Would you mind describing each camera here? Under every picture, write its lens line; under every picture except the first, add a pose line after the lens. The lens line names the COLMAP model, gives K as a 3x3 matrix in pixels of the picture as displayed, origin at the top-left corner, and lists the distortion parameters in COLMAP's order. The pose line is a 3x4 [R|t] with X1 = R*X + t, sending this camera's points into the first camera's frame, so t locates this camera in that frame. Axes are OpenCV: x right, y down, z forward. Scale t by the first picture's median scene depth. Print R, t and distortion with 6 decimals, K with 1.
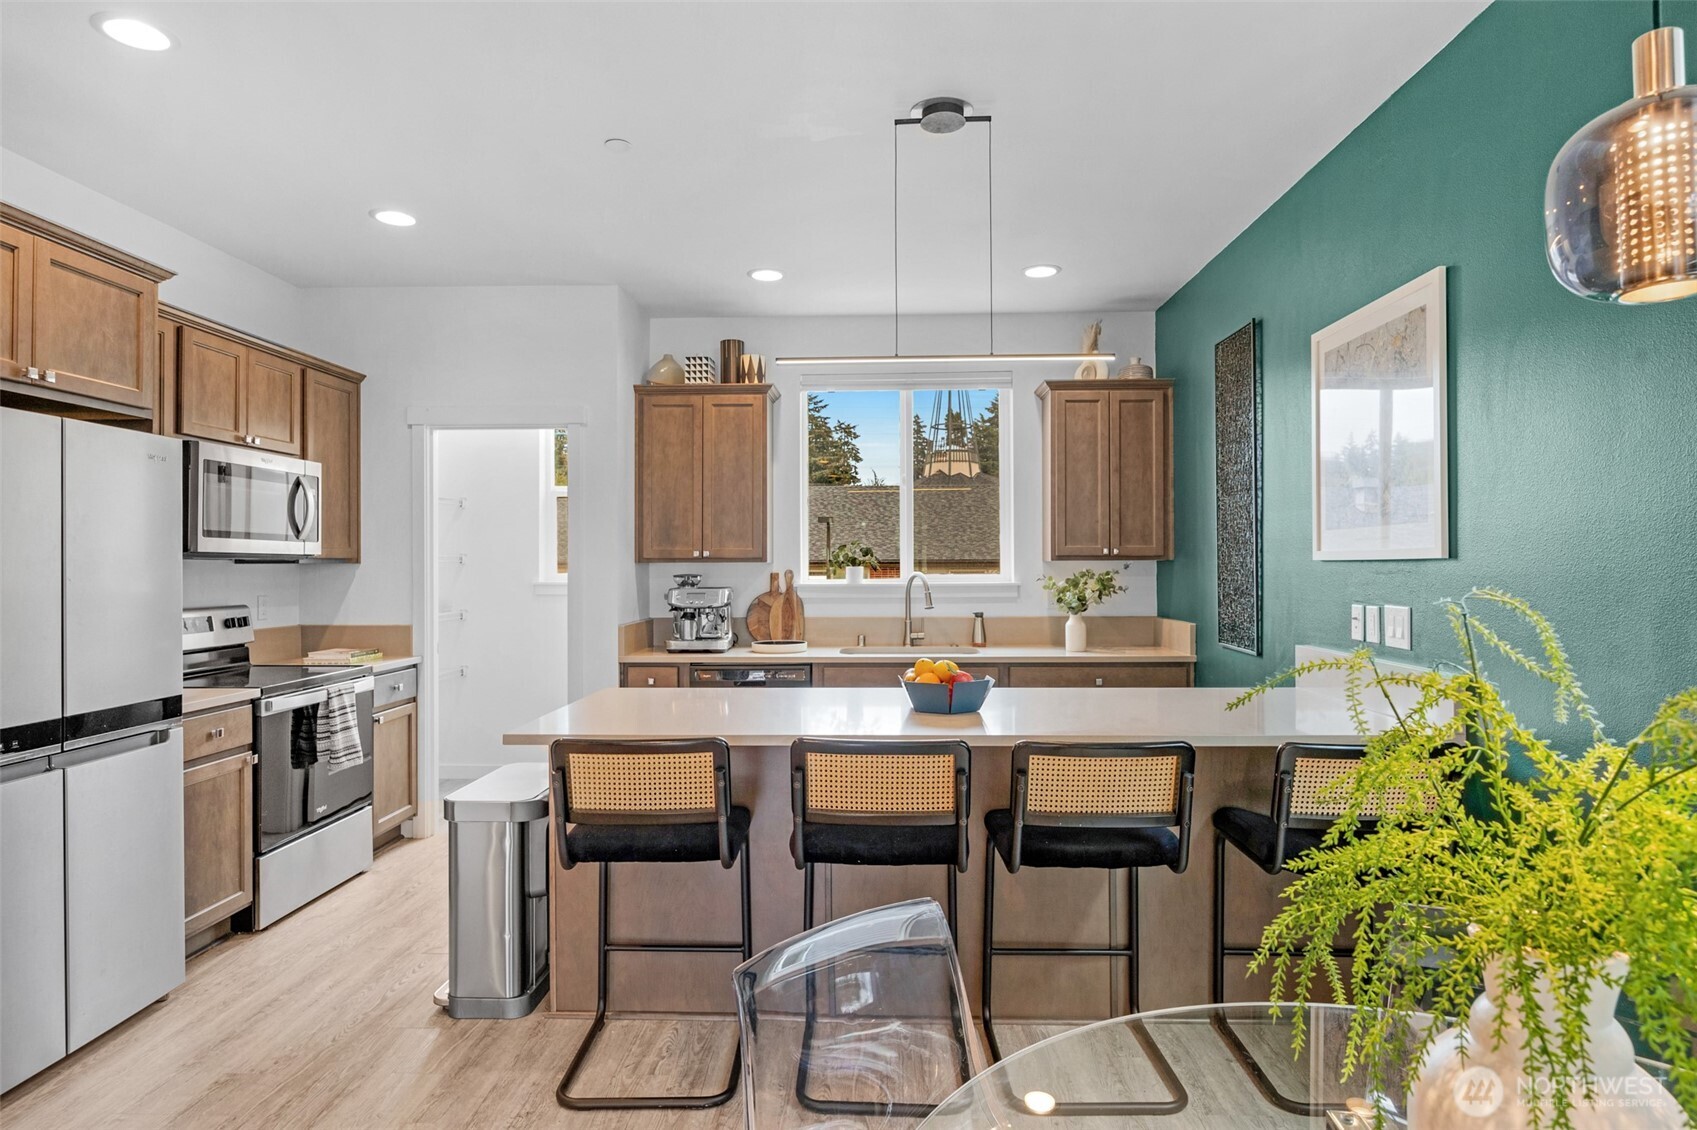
lens RADIAL K [[862.2, 0, 829.1], [0, 862.2, 570.0], [0, 0, 1]] dist [-0.011254, 0.000687]
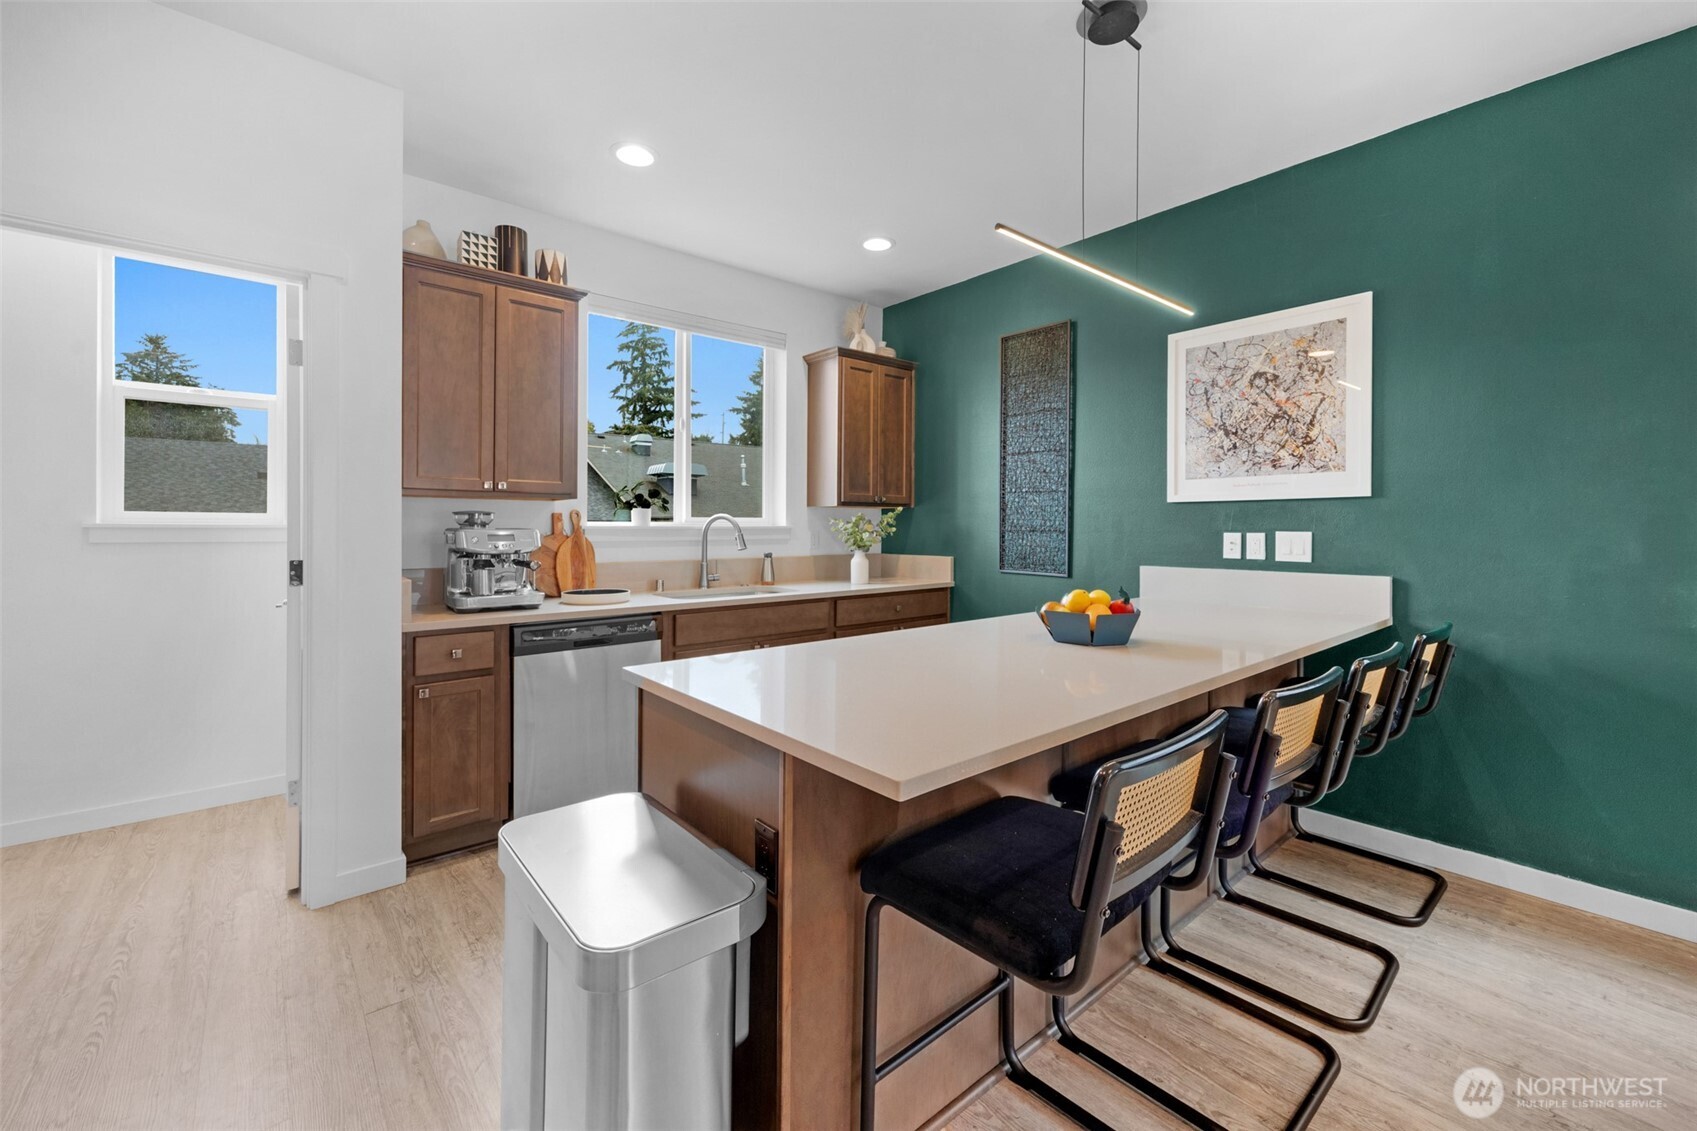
lens RADIAL K [[647.8, 0, 774.1], [0, 647.8, 530.2], [0, 0, 1]] dist [-0.005910, 0.000857]
pose [[0.754646, 0.002516, 0.656128, -0.365723], [-0.001947, 0.999997, -0.001594, 0.023166], [-0.656130, -0.000075, 0.754648, 0.410567]]
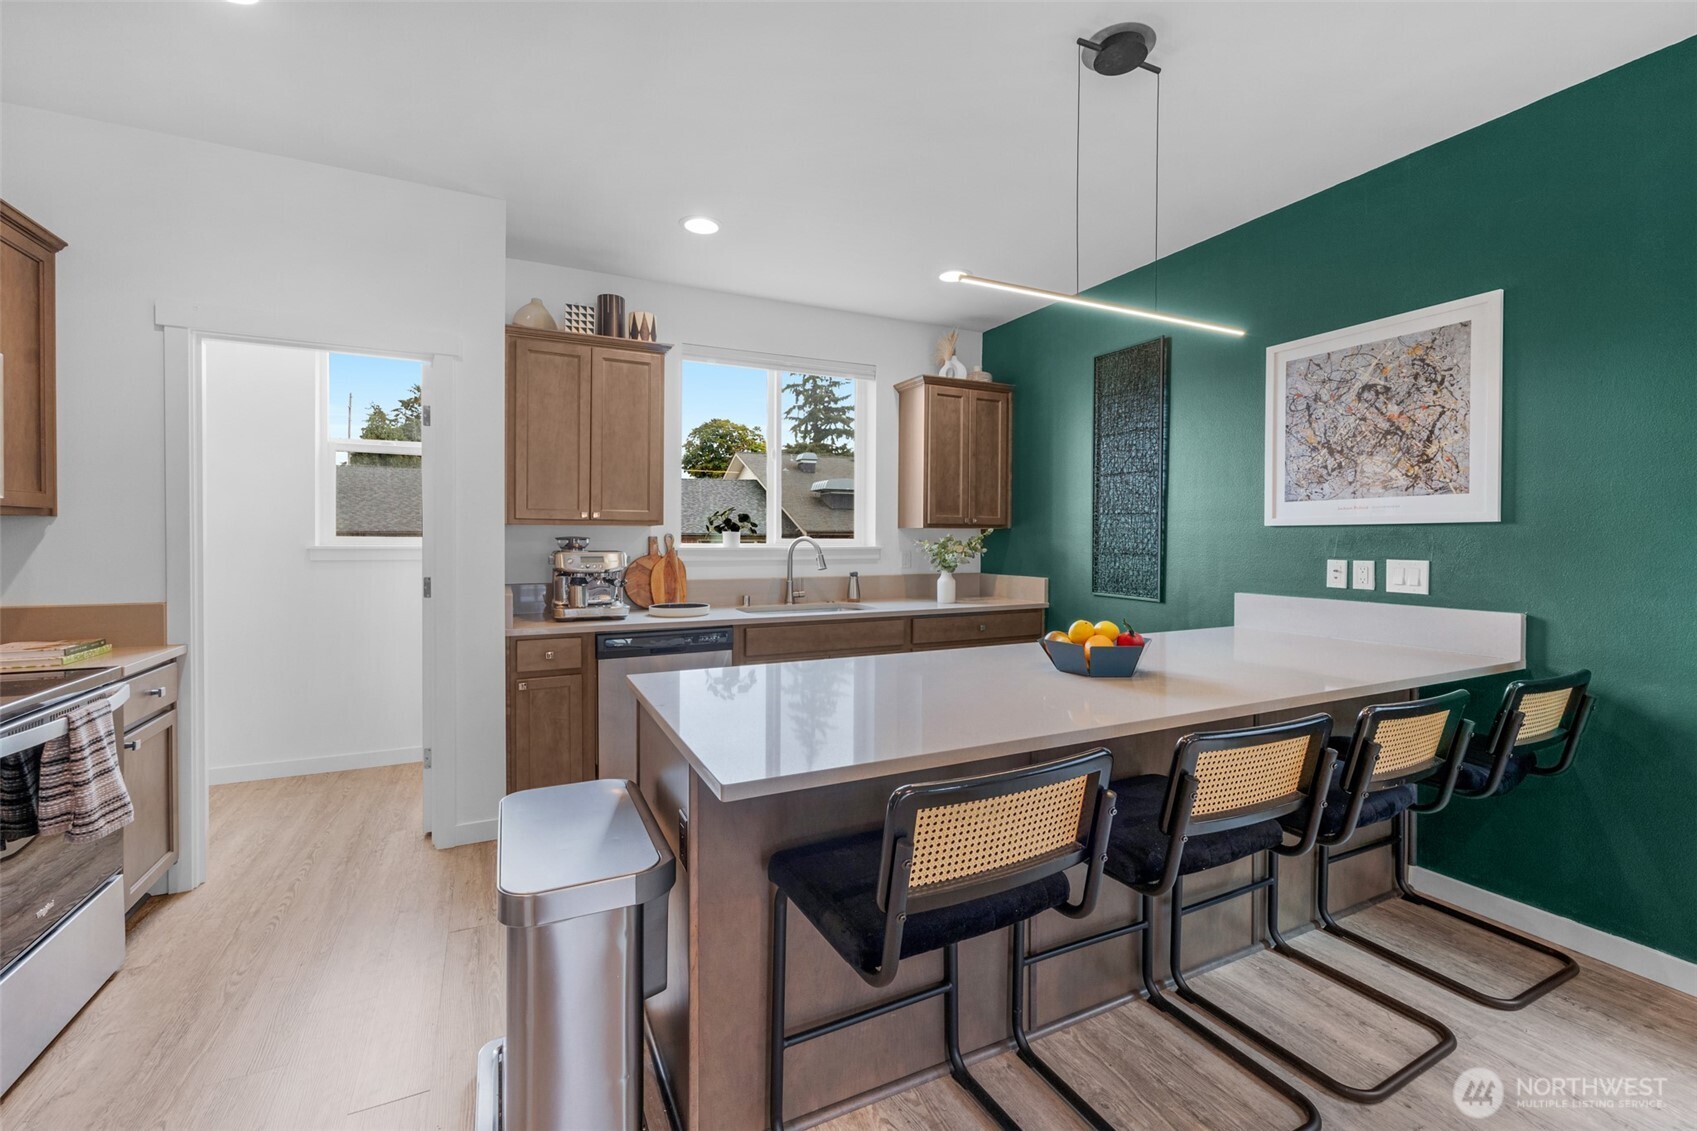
lens RADIAL K [[617.0, 0, 795.1], [0, 617.0, 547.6], [0, 0, 1]] dist [-0.005919, -0.000002]
pose [[0.880010, 0.003133, 0.474945, -0.299911], [-0.007255, 0.999950, 0.006847, 0.011885], [-0.474900, -0.009471, 0.879989, 0.333894]]
